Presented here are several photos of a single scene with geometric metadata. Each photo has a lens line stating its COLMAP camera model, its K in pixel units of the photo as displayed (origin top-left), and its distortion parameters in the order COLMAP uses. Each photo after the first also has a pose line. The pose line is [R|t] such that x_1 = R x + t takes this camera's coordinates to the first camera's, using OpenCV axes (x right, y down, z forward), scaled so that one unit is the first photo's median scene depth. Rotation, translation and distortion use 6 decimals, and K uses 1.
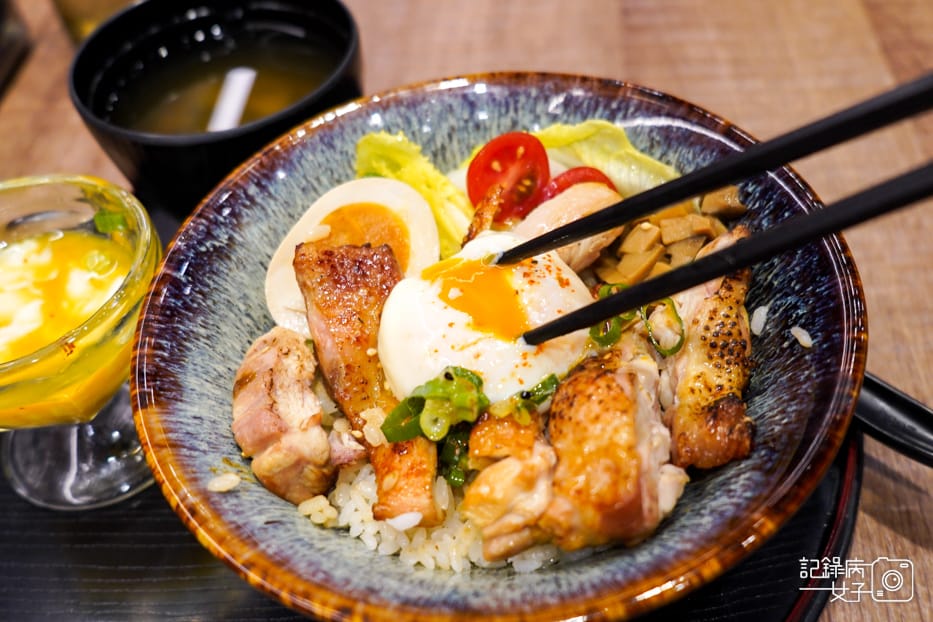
lens RADIAL K [[850.5, 0, 481.8], [0, 850.5, 295.8], [0, 0, 1]] dist [-0.071252, -0.052353]
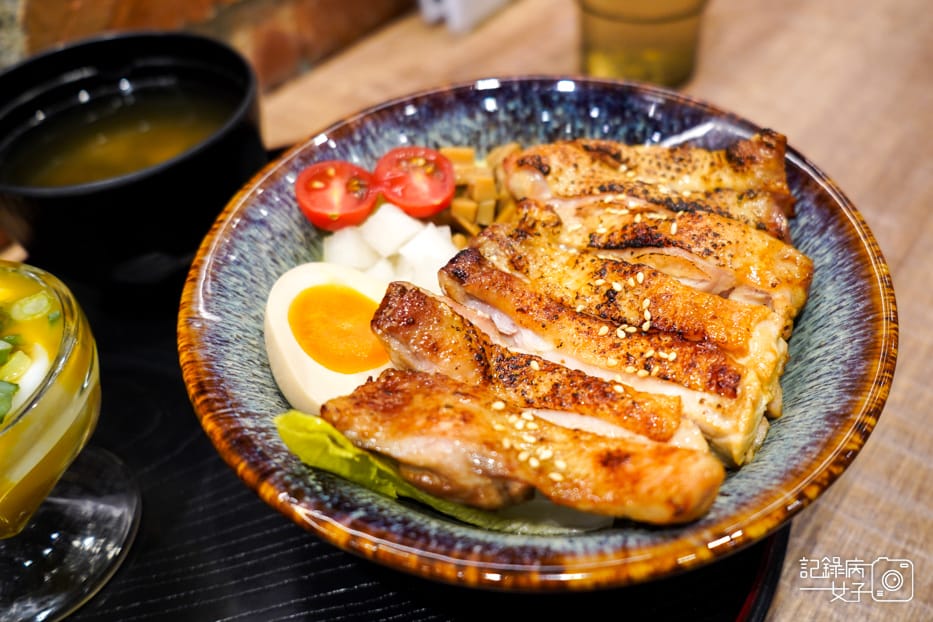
lens RADIAL K [[804.3, 0, 497.8], [0, 804.3, 280.1], [0, 0, 1]] dist [-0.052492, -0.051500]
pose [[0.372814, -0.611913, 0.697547, -0.600936], [0.705755, 0.675051, 0.214977, -0.204091], [-0.602427, 0.412151, 0.683530, 0.298520]]
